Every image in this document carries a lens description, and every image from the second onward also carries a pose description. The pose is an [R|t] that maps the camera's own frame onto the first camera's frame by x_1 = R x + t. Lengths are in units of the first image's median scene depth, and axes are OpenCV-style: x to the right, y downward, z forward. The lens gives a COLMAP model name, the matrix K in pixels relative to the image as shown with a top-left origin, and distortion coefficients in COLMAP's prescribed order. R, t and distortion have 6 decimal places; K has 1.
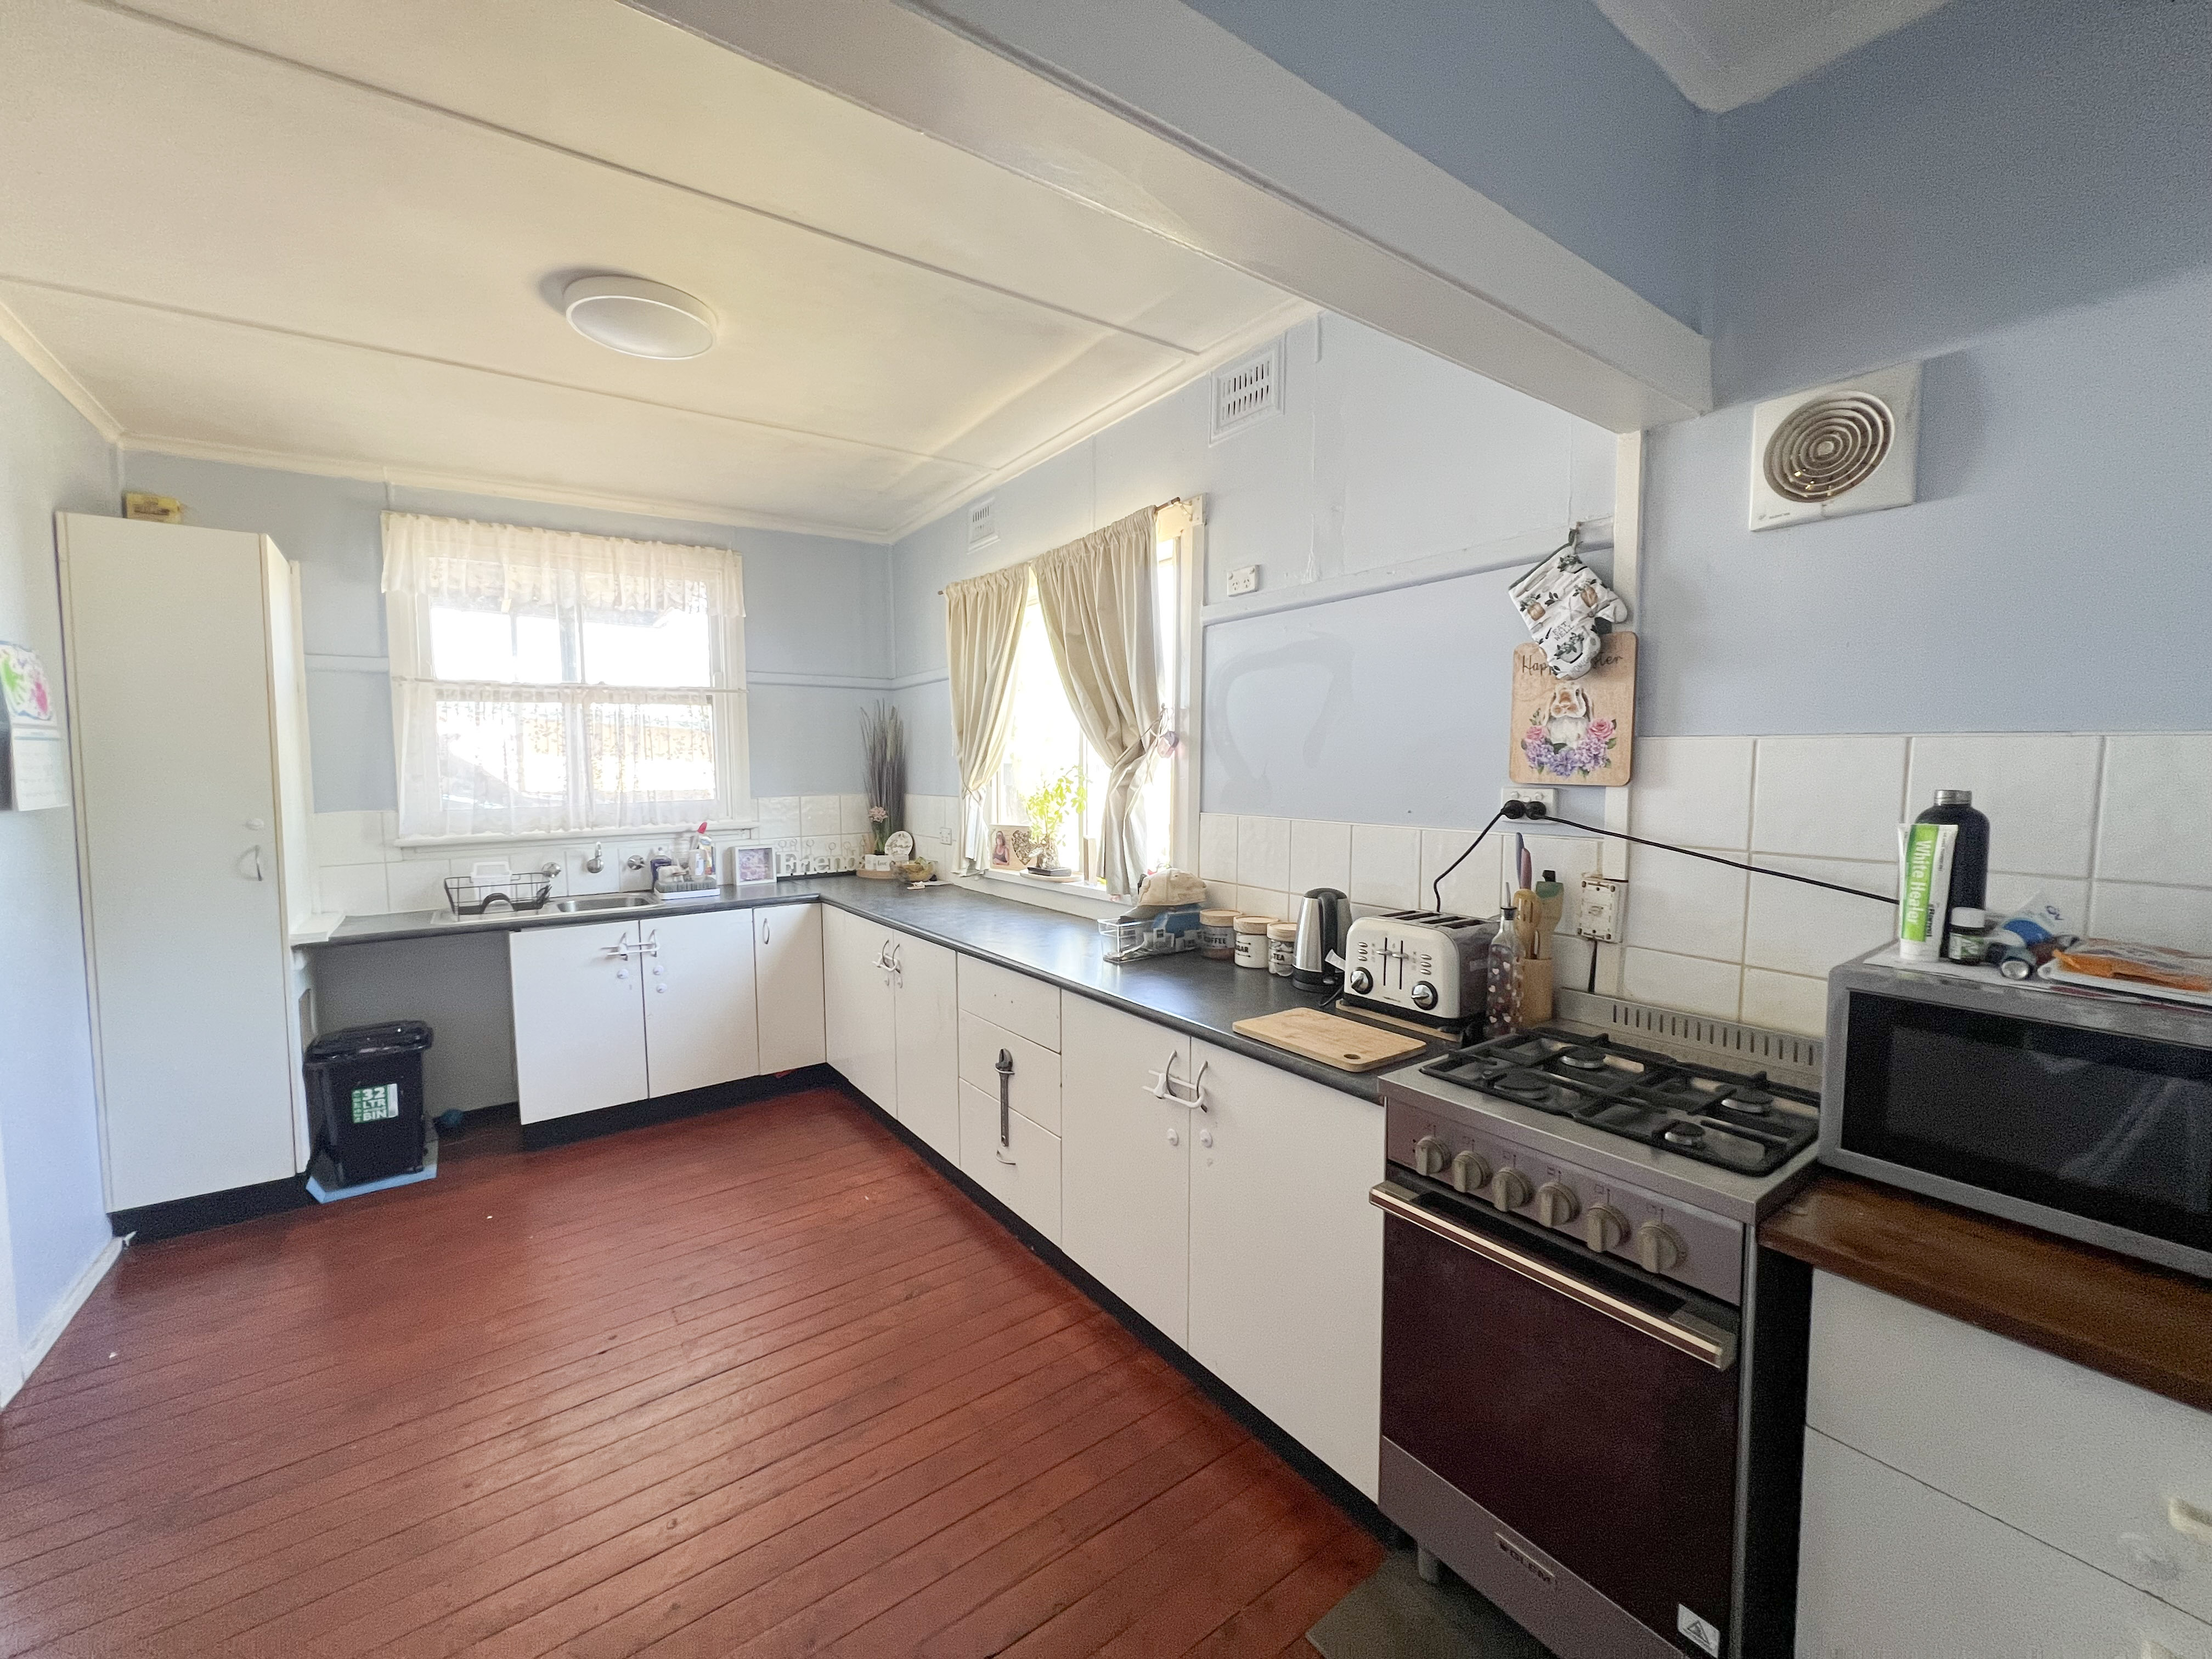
lens RADIAL K [[890.2, 0, 1102.6], [0, 890.2, 830.4], [0, 0, 1]] dist [-0.004228, -0.000261]
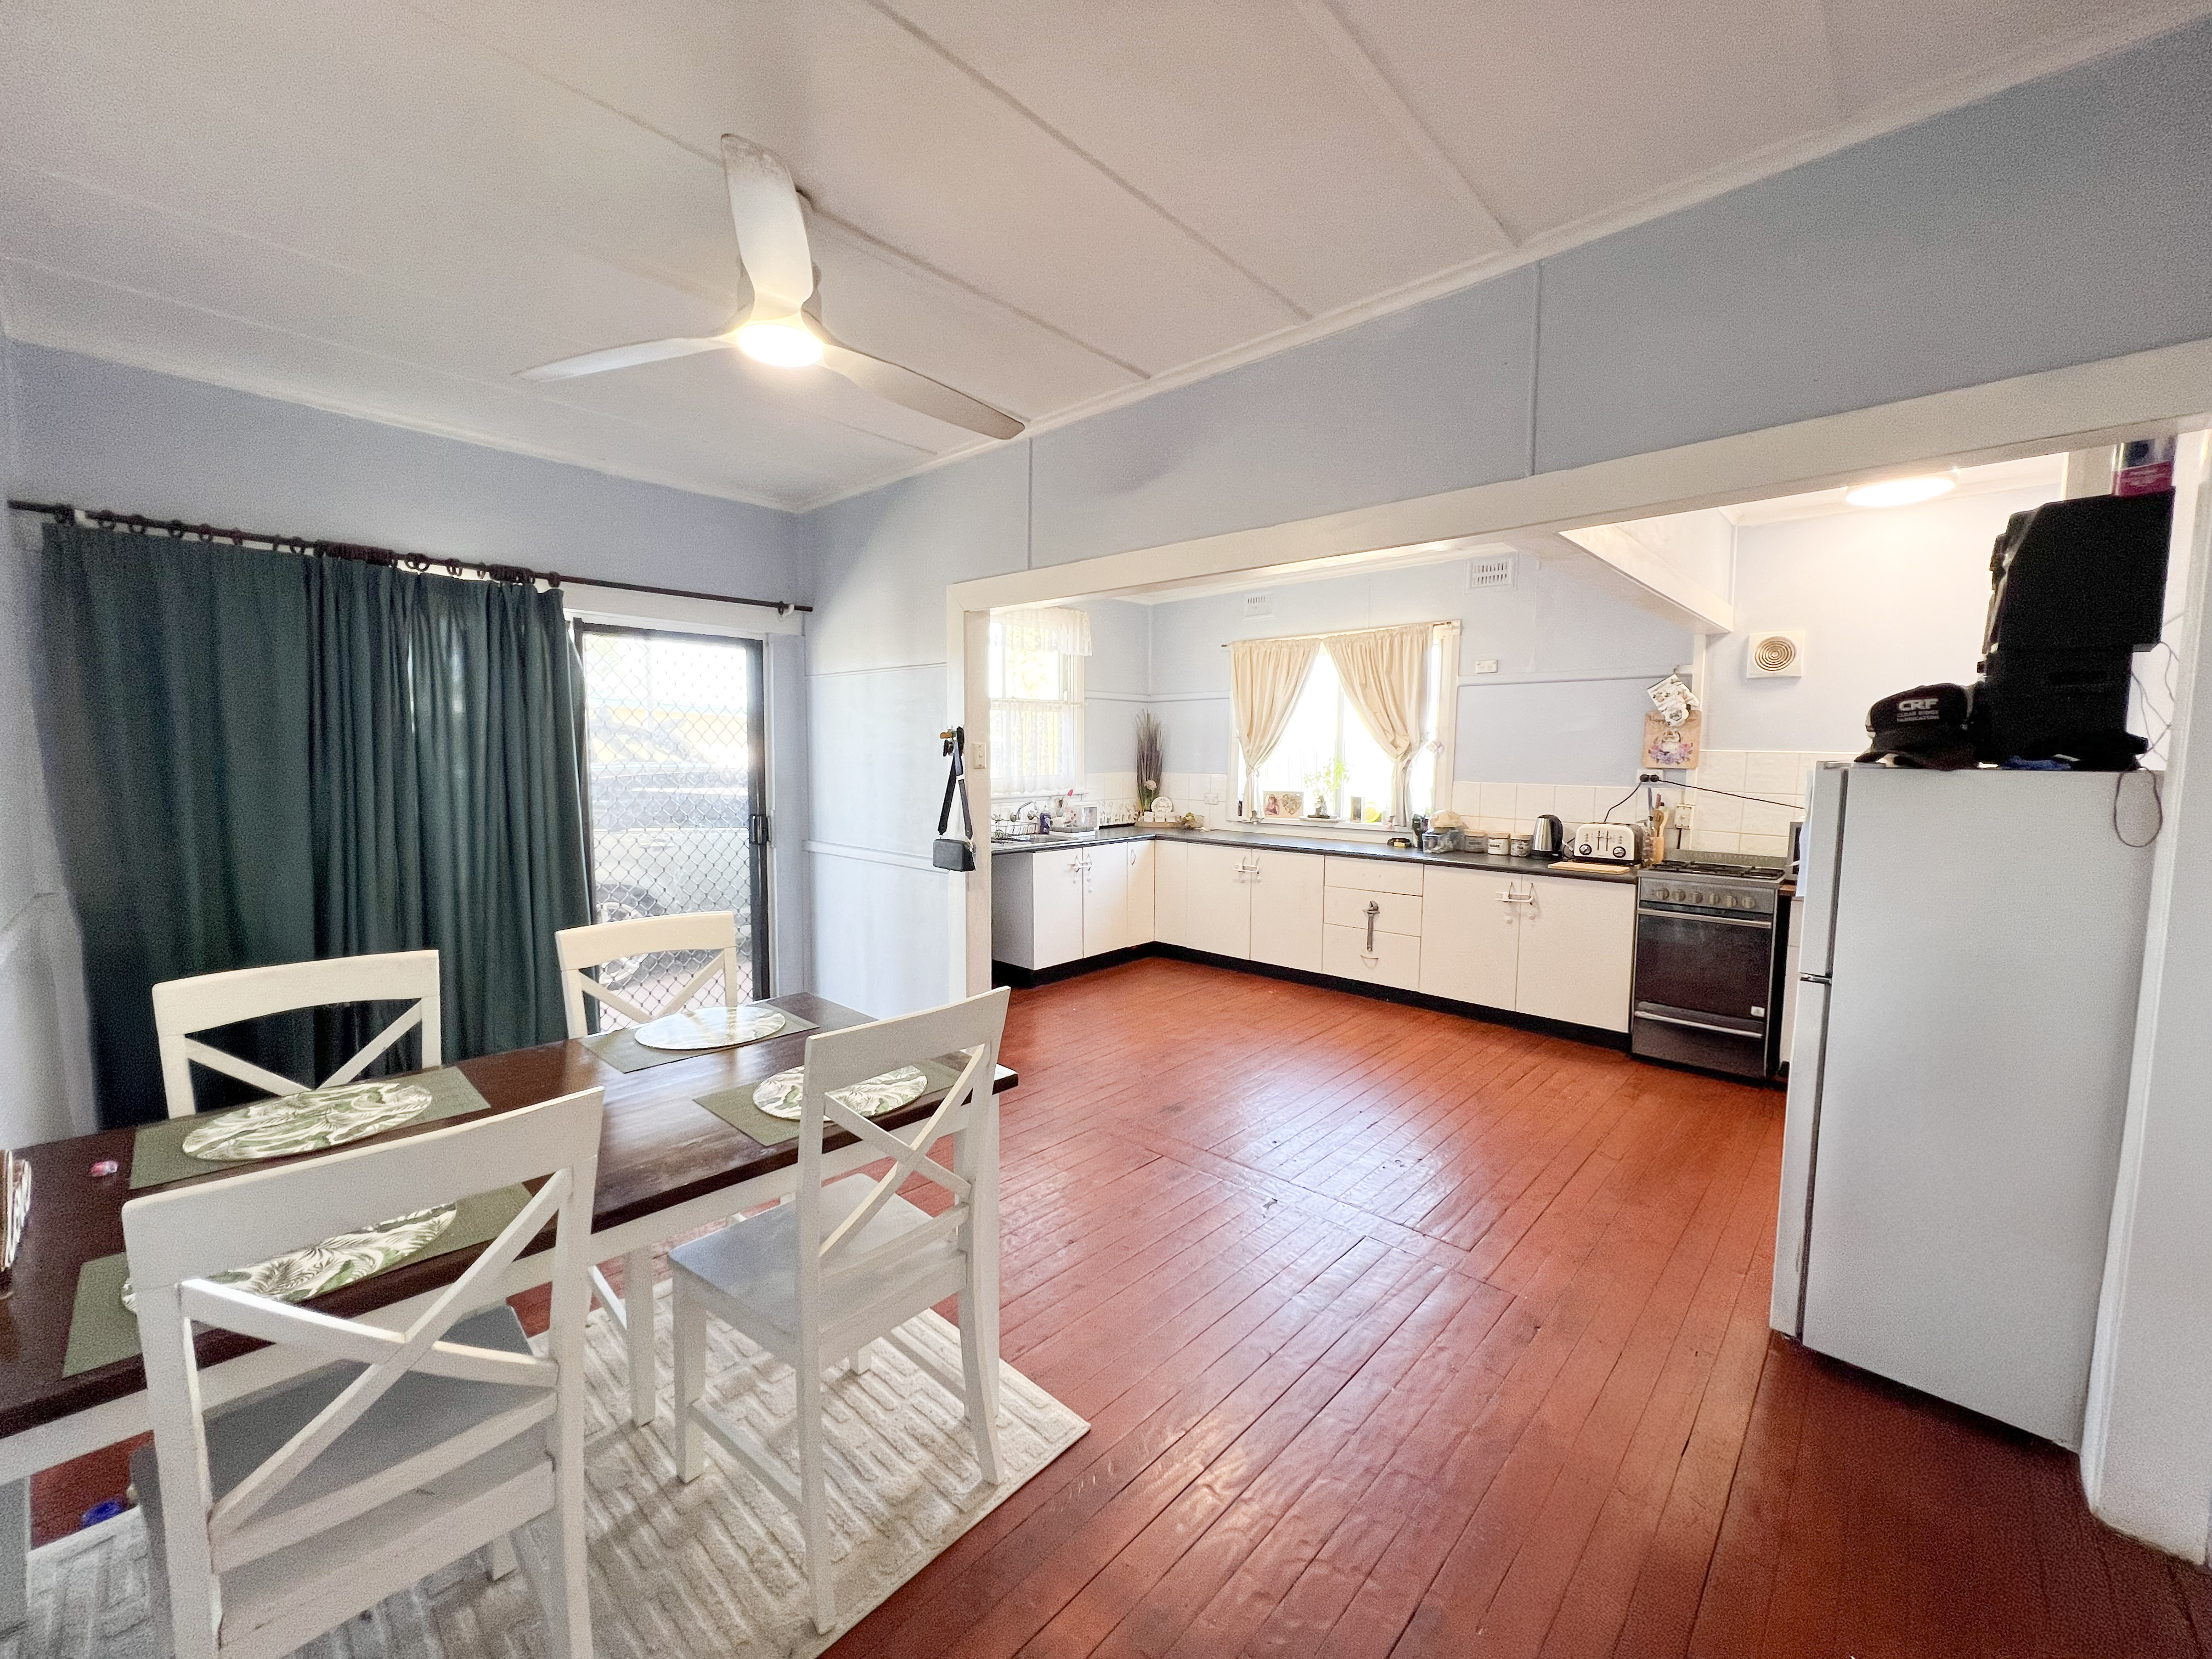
lens RADIAL K [[890.2, 0, 1110.5], [0, 890.2, 826.8], [0, 0, 1]] dist [-0.004228, -0.000261]
pose [[0.983699, -0.005145, 0.179752, -0.987154], [0.002221, 0.999862, 0.016467, 0.046178], [-0.179812, -0.015800, 0.983574, -0.791307]]
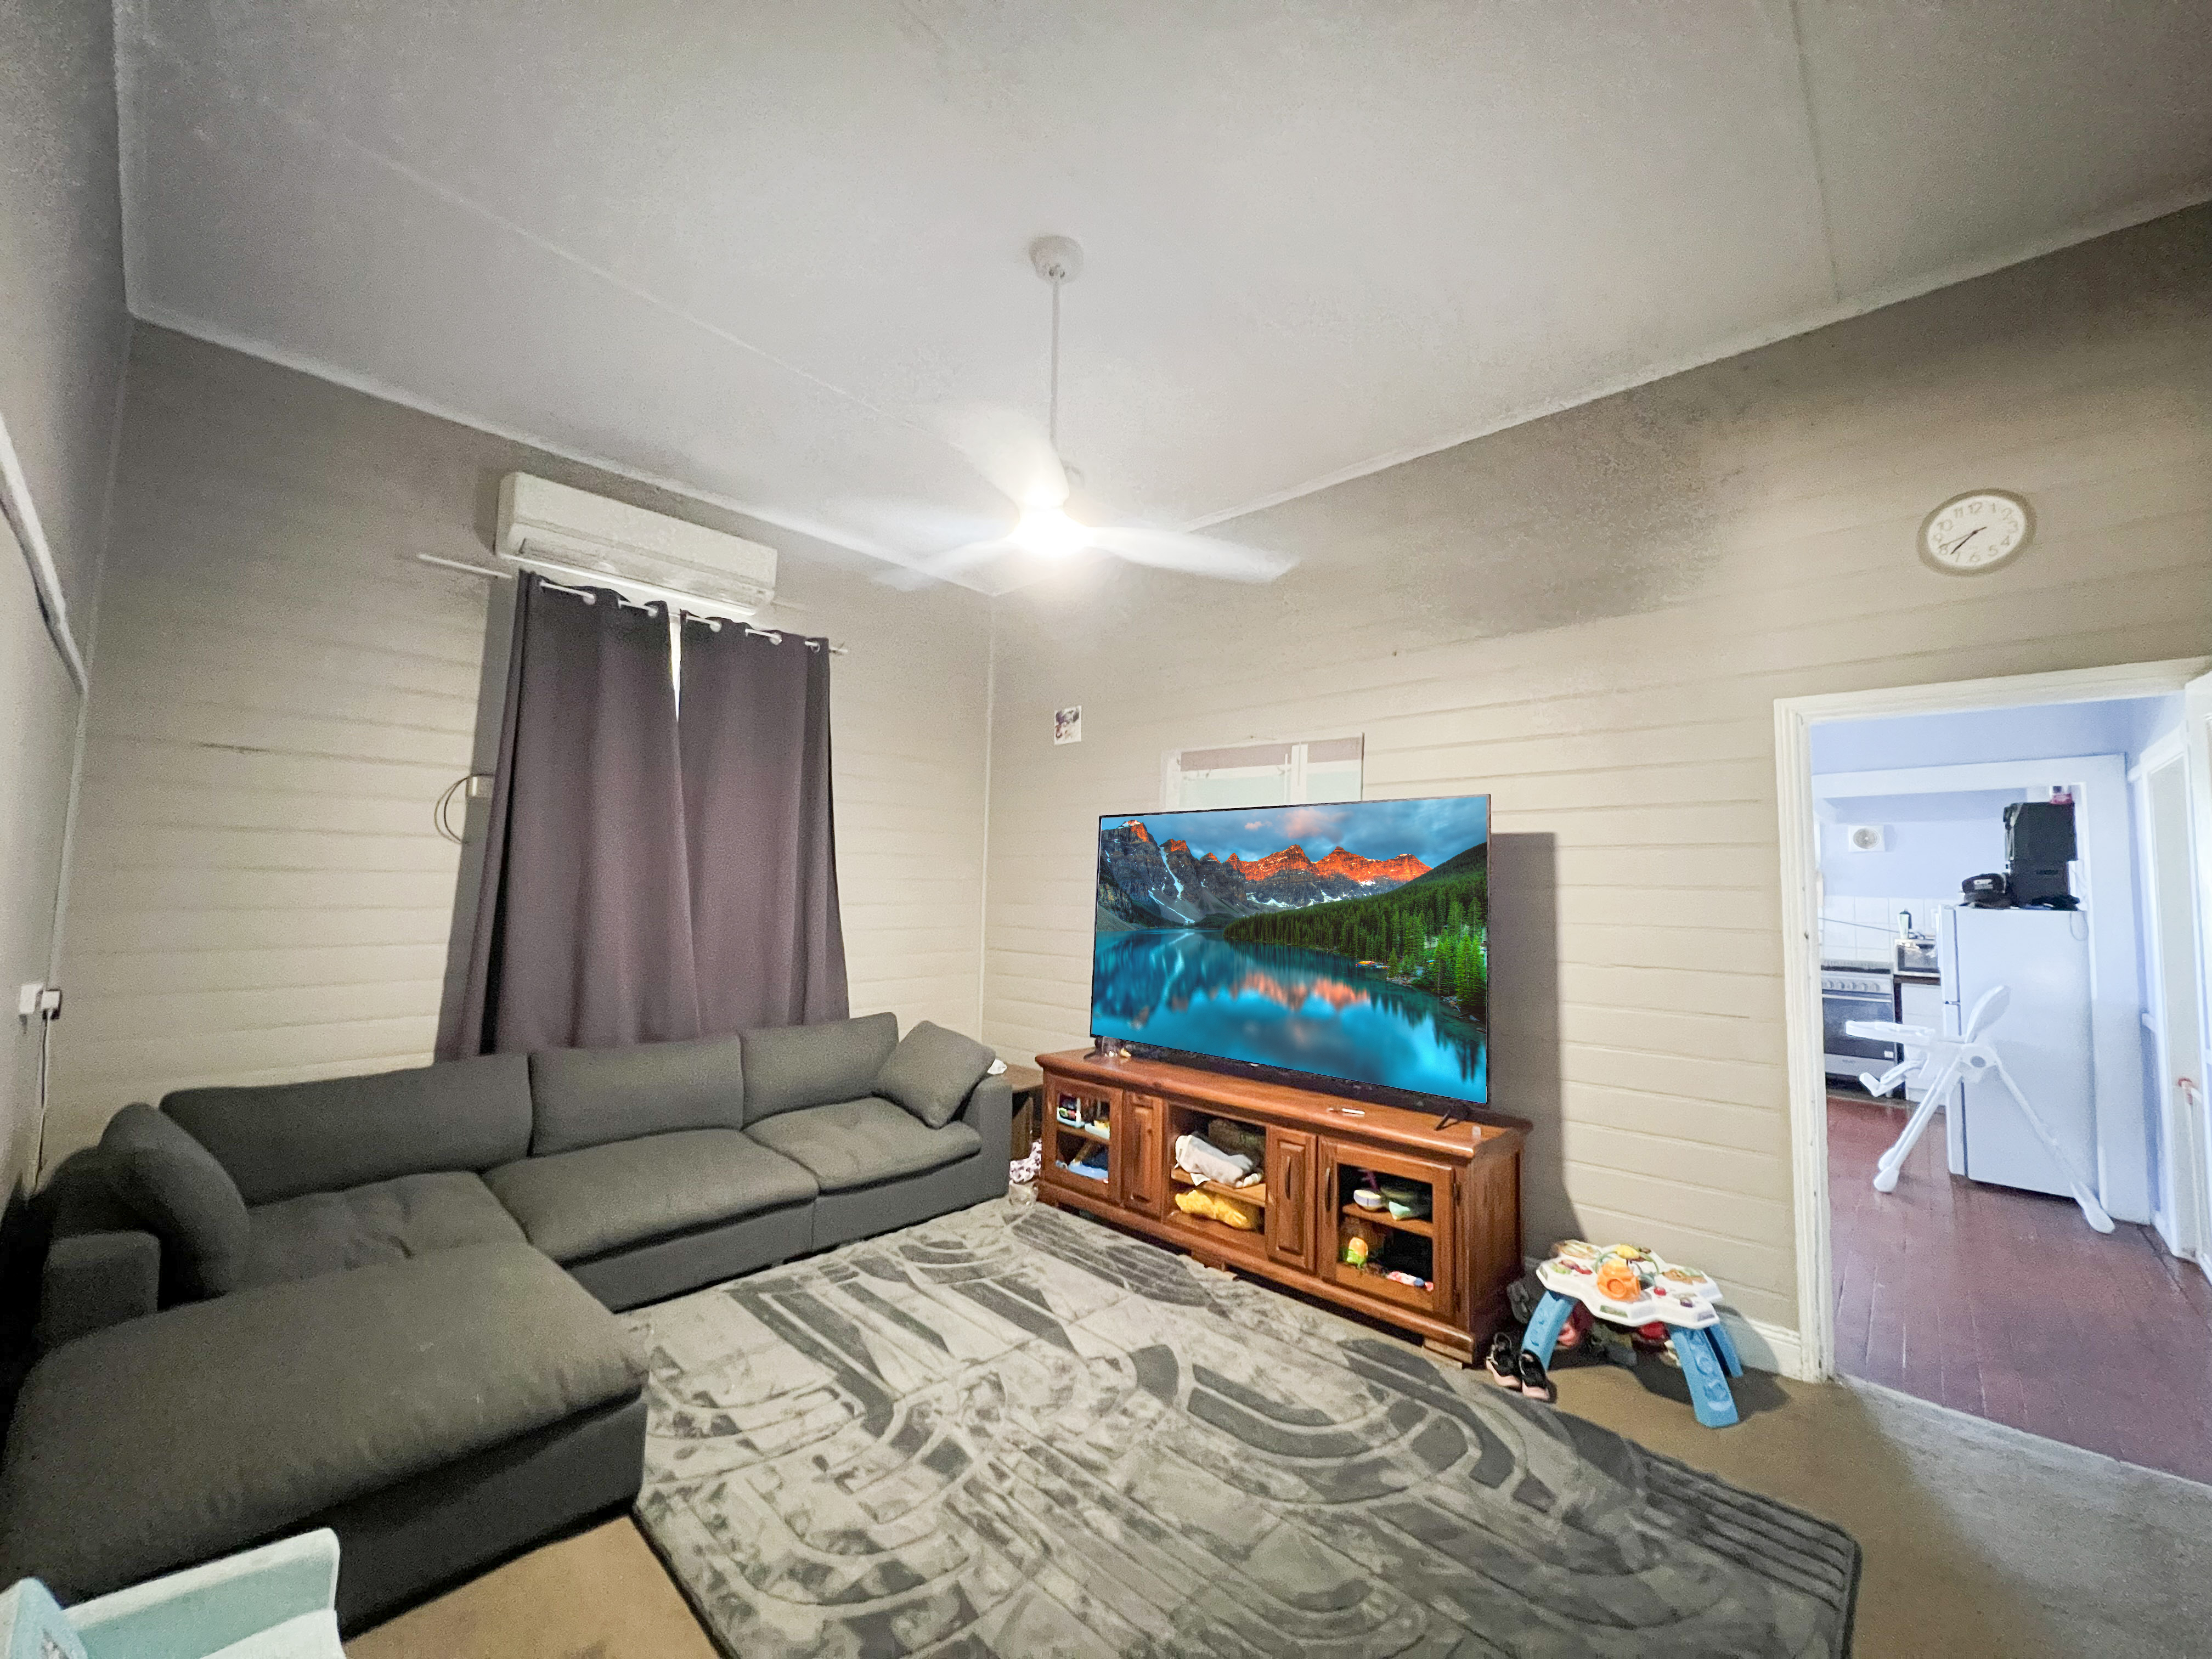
lens RADIAL K [[885.9, 0, 1108.3], [0, 885.9, 821.7], [0, 0, 1]] dist [0.000105, 0.000020]
pose [[0.982009, 0.032171, 0.186074, -2.264210], [-0.006341, 0.990444, -0.137772, 0.095469], [-0.188728, 0.134113, 0.972829, -1.607106]]
